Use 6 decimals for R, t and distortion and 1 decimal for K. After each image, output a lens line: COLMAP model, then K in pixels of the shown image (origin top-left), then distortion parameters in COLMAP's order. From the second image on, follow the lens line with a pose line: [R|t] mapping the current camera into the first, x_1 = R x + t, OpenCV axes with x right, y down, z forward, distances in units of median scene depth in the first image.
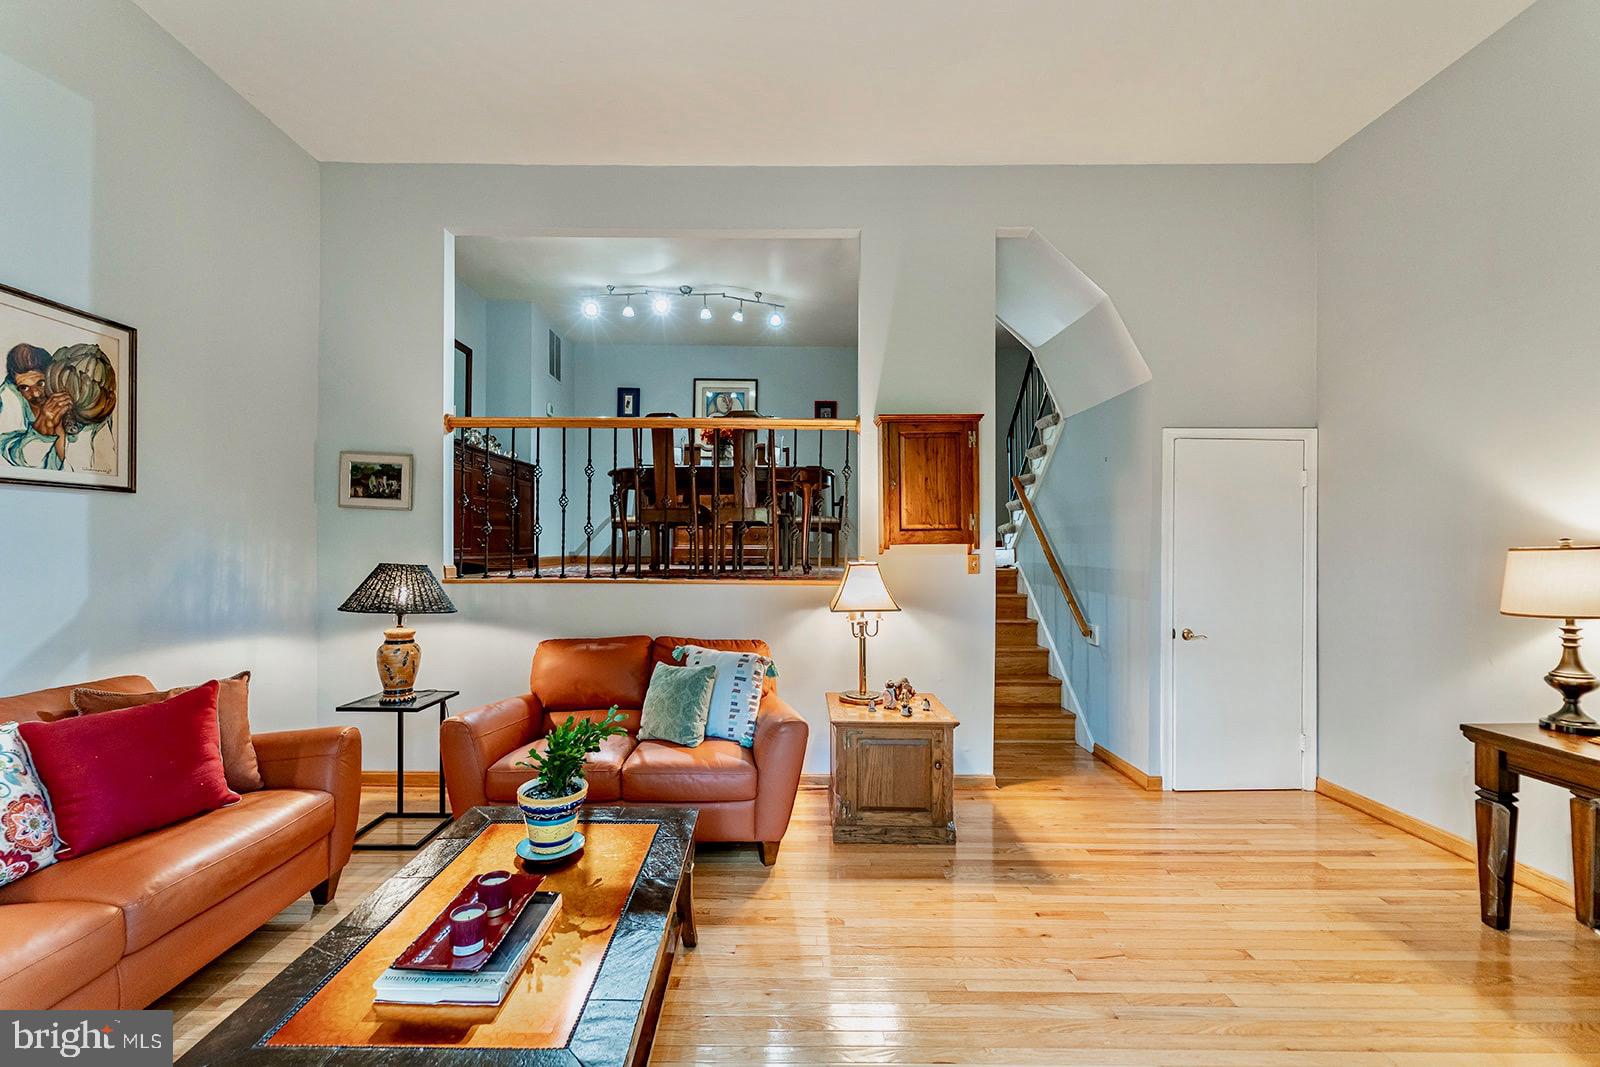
lens RADIAL K [[629.7, 0, 775.3], [0, 629.7, 543.1], [0, 0, 1]] dist [-0.002647, -0.001381]
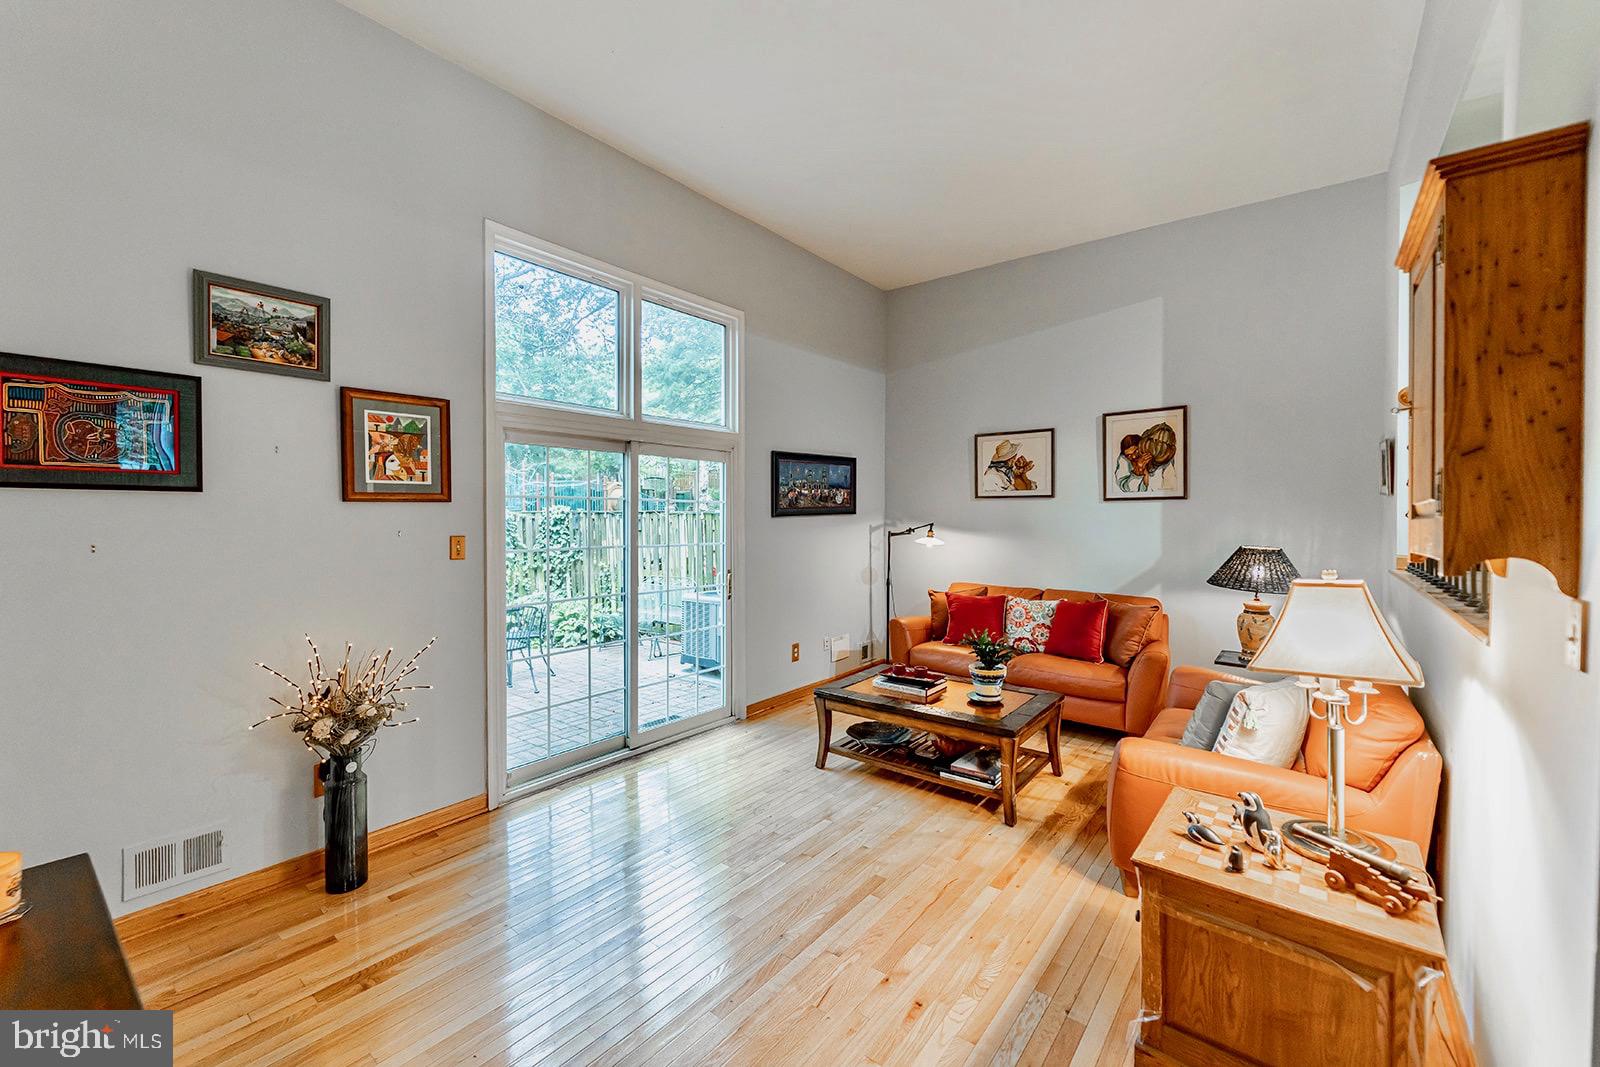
lens RADIAL K [[629.7, 0, 824.0], [0, 629.7, 517.4], [0, 0, 1]] dist [-0.002647, -0.001381]
pose [[-0.582136, 0.000426, -0.813091, 0.878272], [0.002300, 0.999997, -0.001123, -0.025604], [0.813088, -0.002524, -0.582135, 1.054241]]
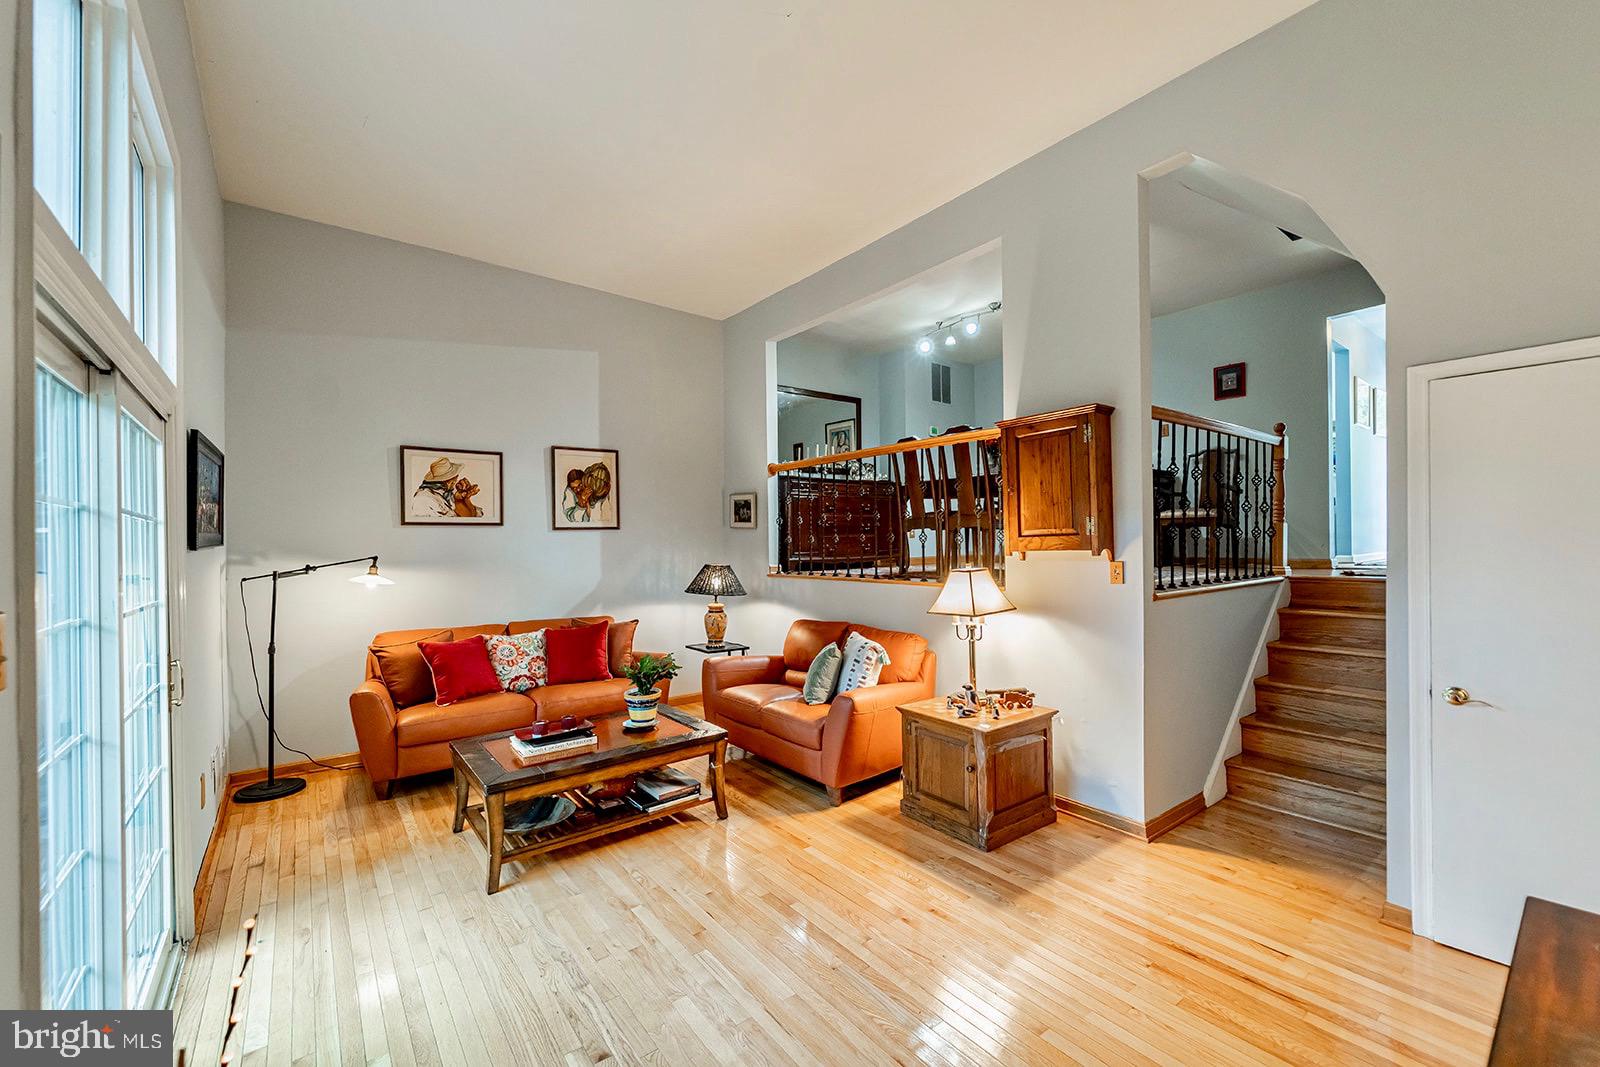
lens RADIAL K [[629.7, 0, 790.8], [0, 629.7, 533.6], [0, 0, 1]] dist [-0.002647, -0.001381]
pose [[0.621919, -0.024440, -0.782700, 0.849029], [0.021087, 0.999673, -0.014460, -0.020791], [0.782798, -0.007512, 0.622231, 0.128159]]
